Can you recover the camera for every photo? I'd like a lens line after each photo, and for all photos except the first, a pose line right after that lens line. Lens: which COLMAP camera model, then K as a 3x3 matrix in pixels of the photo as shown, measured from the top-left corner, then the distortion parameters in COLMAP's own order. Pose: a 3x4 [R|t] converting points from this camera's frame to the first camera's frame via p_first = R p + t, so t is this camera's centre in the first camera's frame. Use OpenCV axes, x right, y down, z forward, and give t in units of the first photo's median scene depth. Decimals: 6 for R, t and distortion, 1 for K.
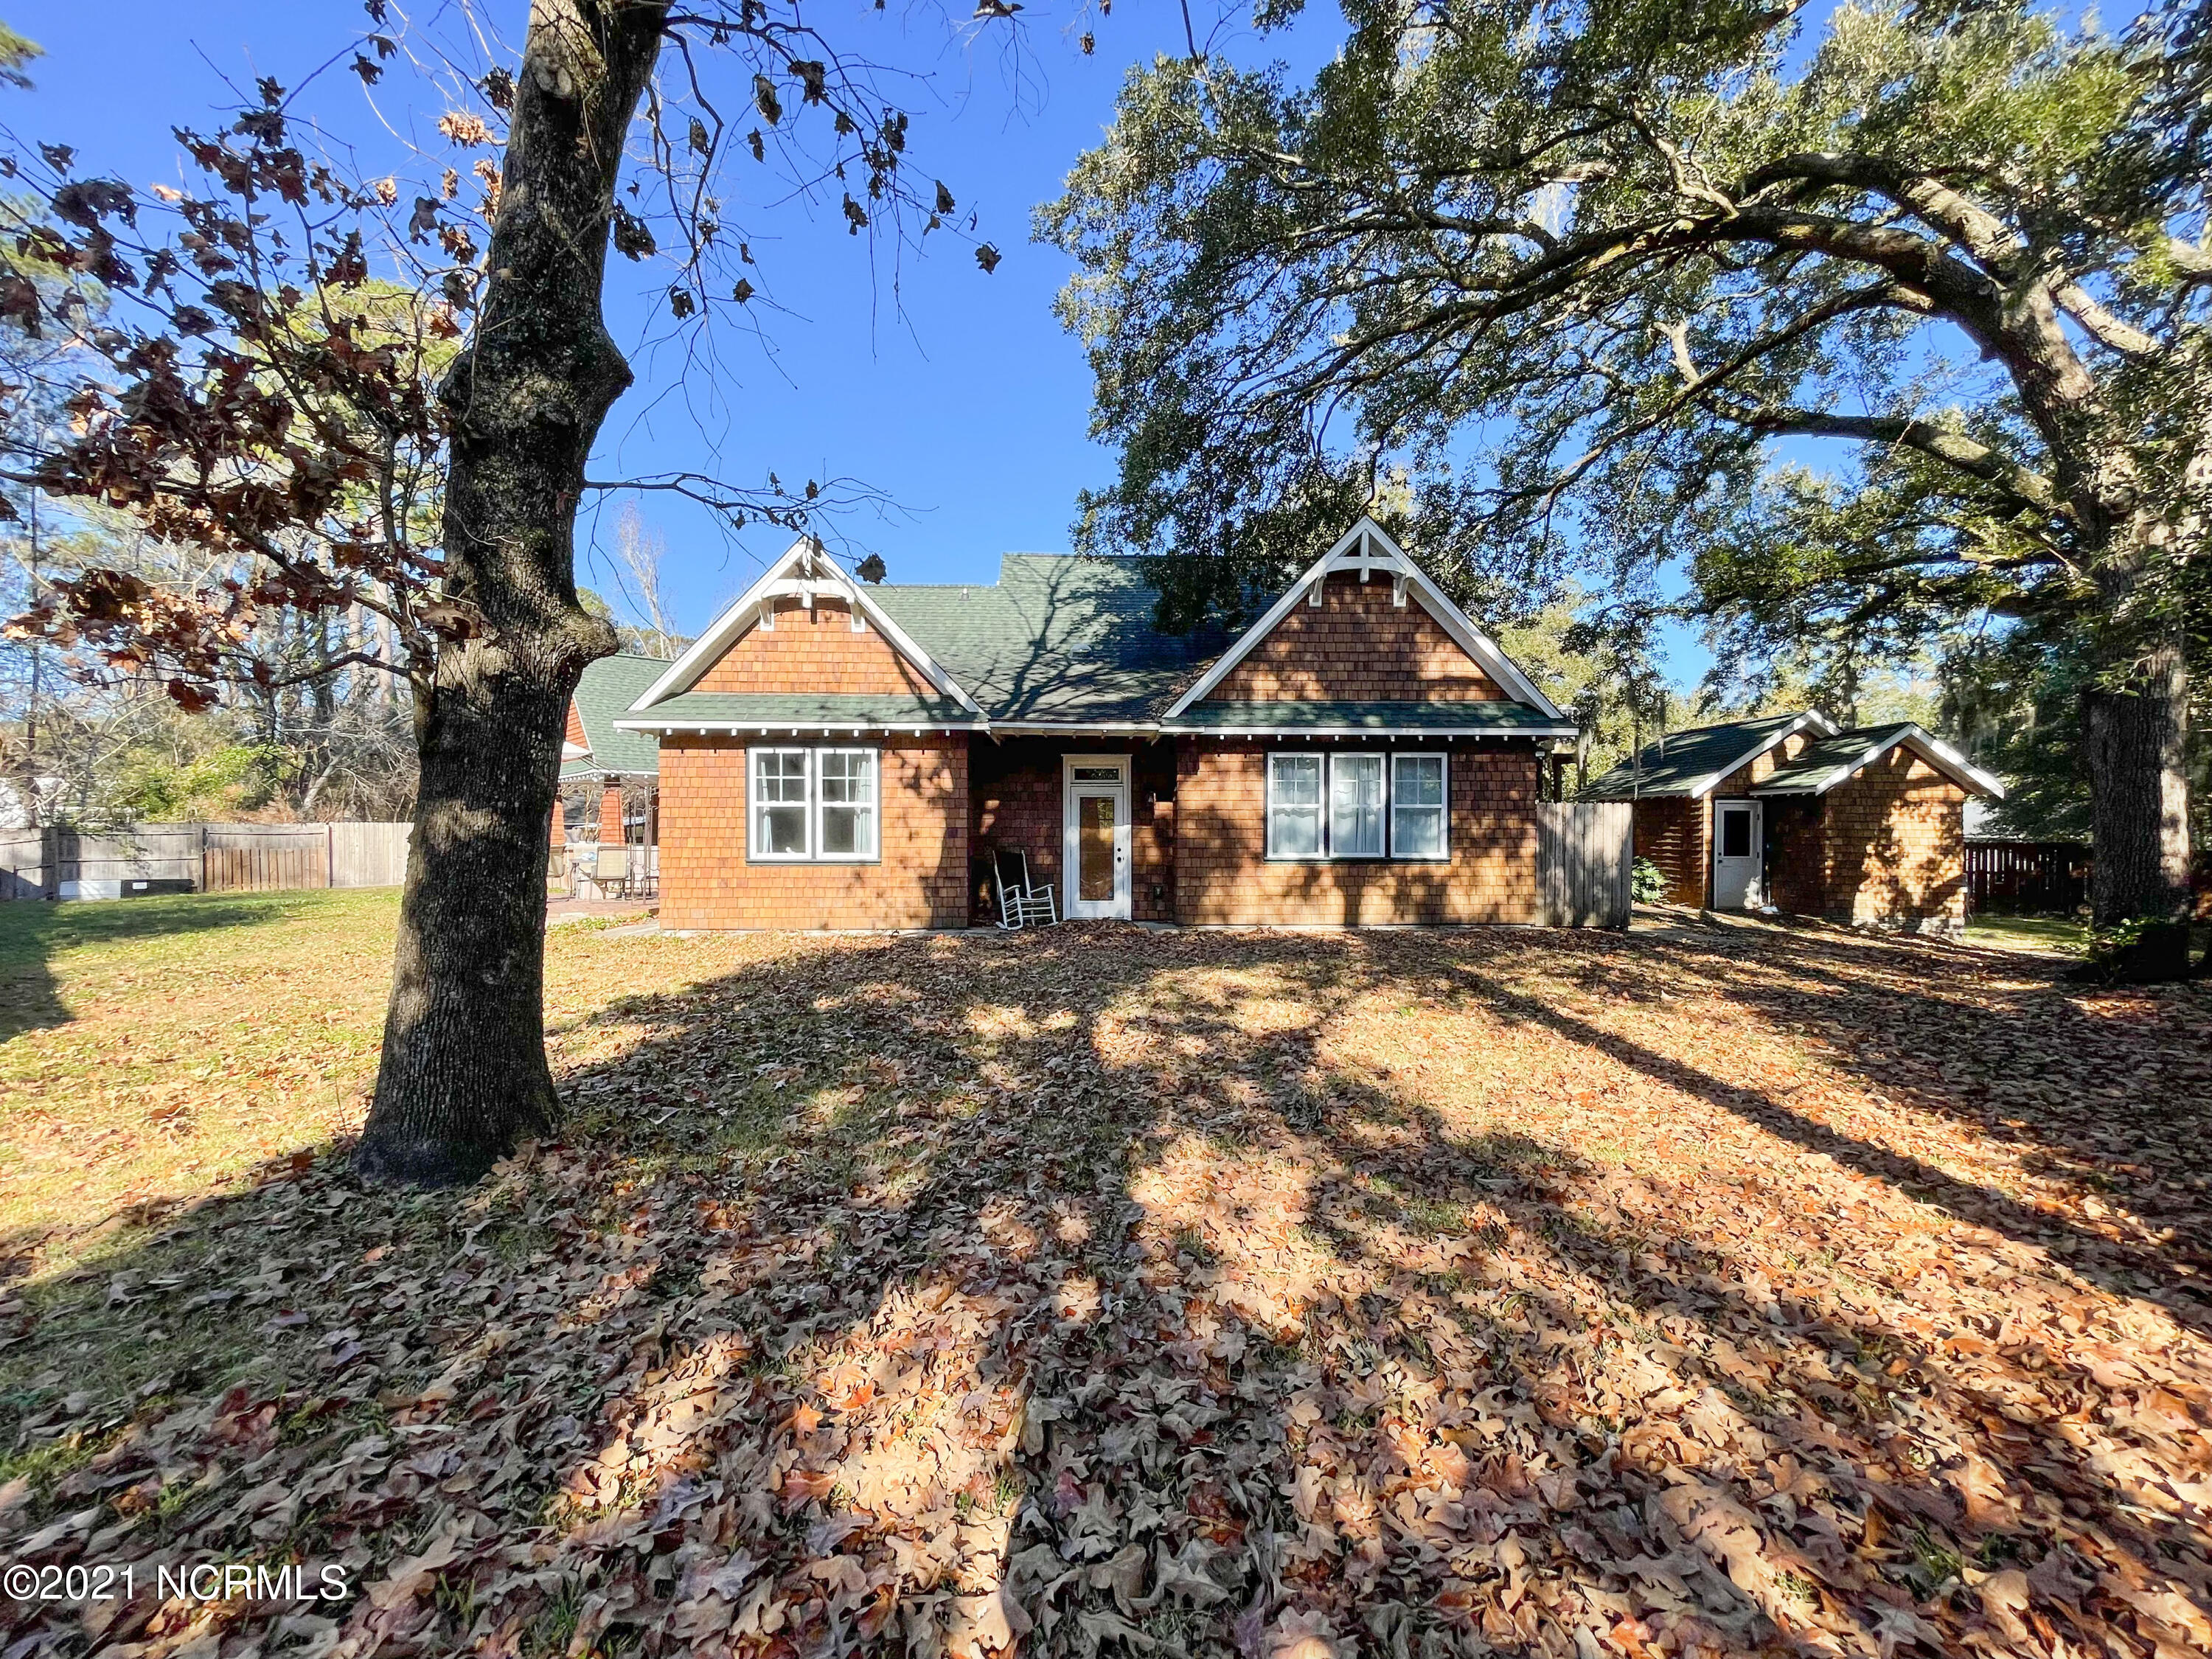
lens RADIAL K [[907.7, 0, 1059.5], [0, 907.7, 842.7], [0, 0, 1]] dist [-0.002594, 0.000185]
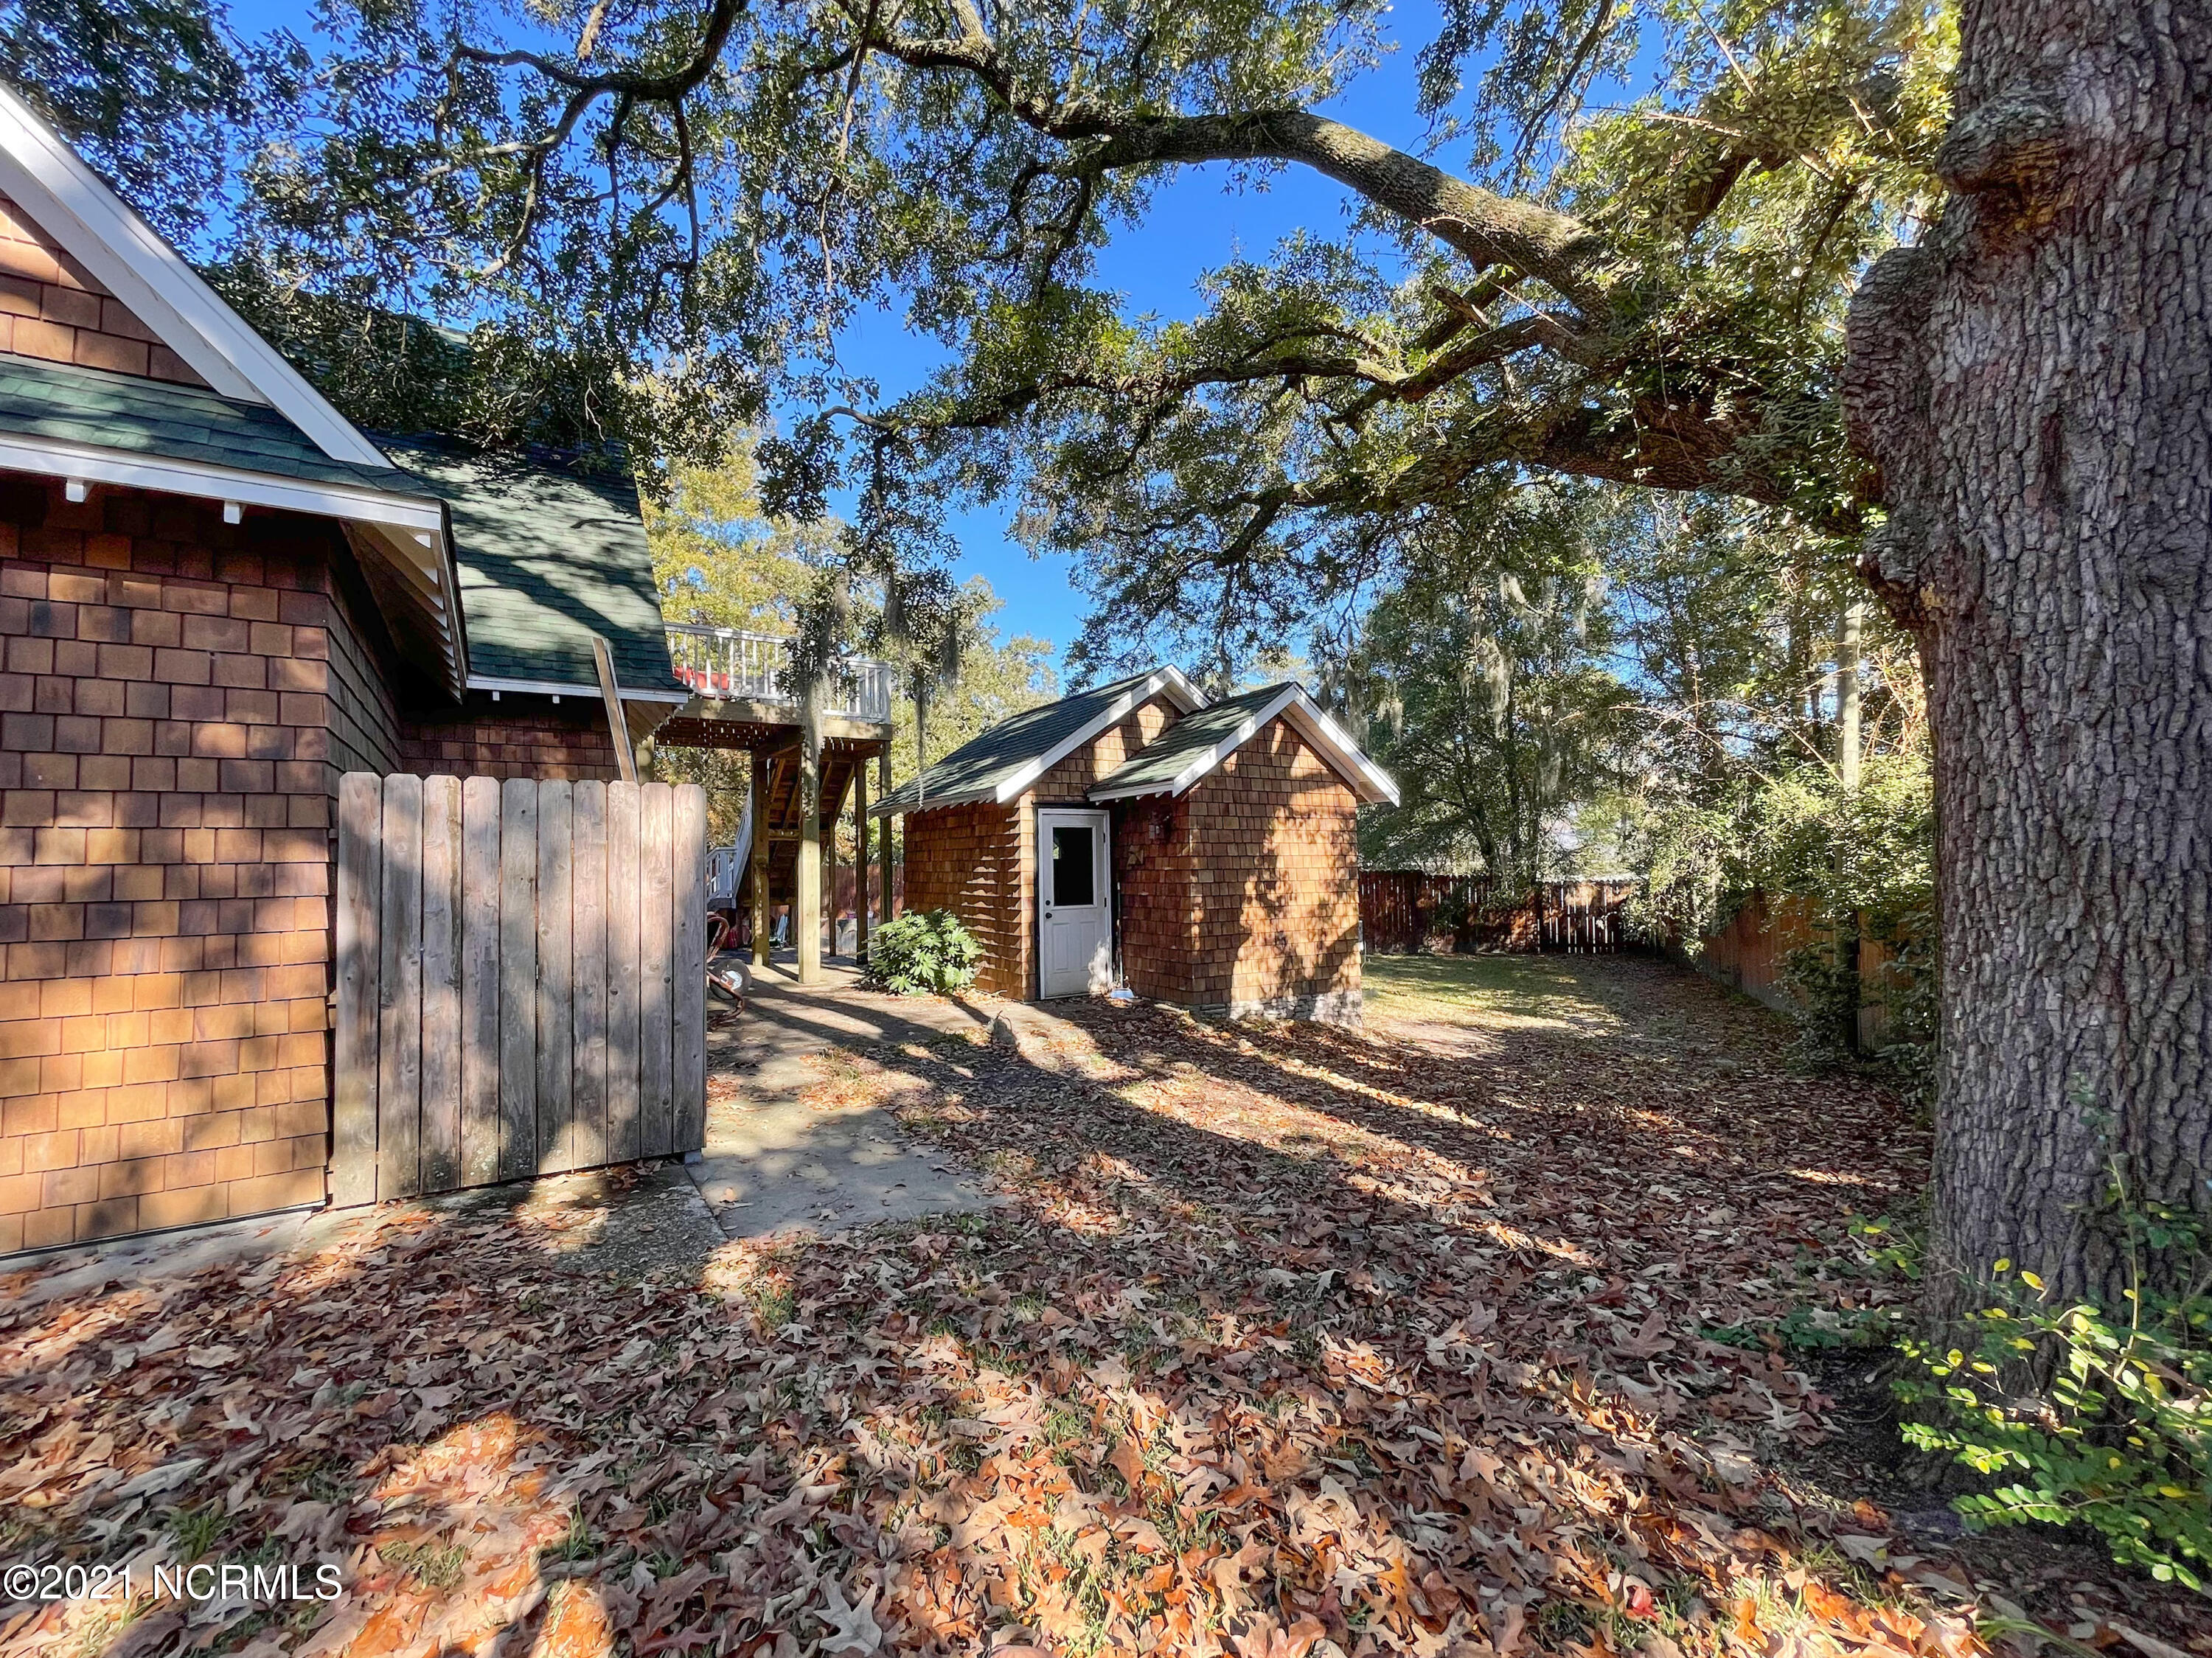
lens RADIAL K [[907.6, 0, 1059.5], [0, 907.6, 842.2], [0, 0, 1]] dist [-0.002594, 0.000185]
pose [[0.867790, -0.002242, 0.496926, 0.481230], [0.022493, 0.999142, -0.034772, -0.005791], [-0.496422, 0.041352, 0.867096, 0.533858]]
